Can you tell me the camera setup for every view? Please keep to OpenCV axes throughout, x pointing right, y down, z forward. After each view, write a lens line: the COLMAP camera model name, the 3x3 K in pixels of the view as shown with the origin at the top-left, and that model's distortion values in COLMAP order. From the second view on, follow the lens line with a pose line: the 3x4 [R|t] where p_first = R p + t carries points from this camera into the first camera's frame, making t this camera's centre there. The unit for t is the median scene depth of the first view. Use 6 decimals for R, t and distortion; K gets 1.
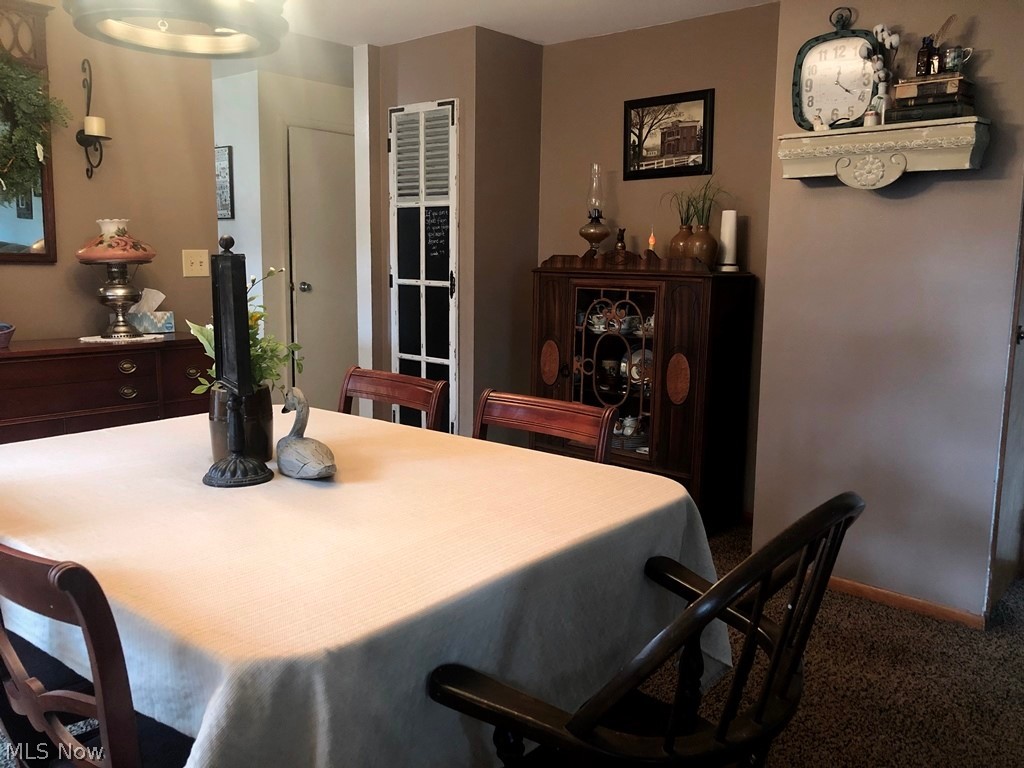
lens RADIAL K [[842.5, 0, 514.3], [0, 842.5, 383.9], [0, 0, 1]] dist [0.035812, -0.038957]
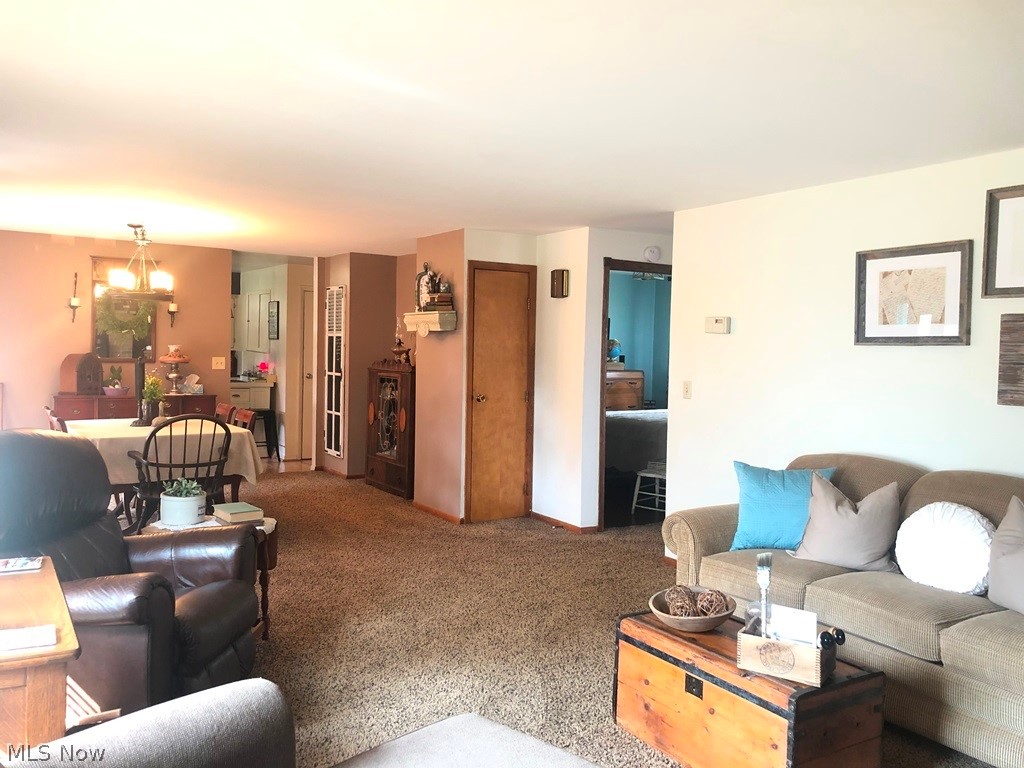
lens RADIAL K [[842.5, 0, 510.0], [0, 842.5, 380.5], [0, 0, 1]] dist [0.035812, -0.038957]
pose [[0.960400, 0.017519, -0.278074, 0.865162], [-0.050572, 0.992404, -0.112142, 0.099155], [0.273997, 0.121764, 0.953991, -0.795449]]
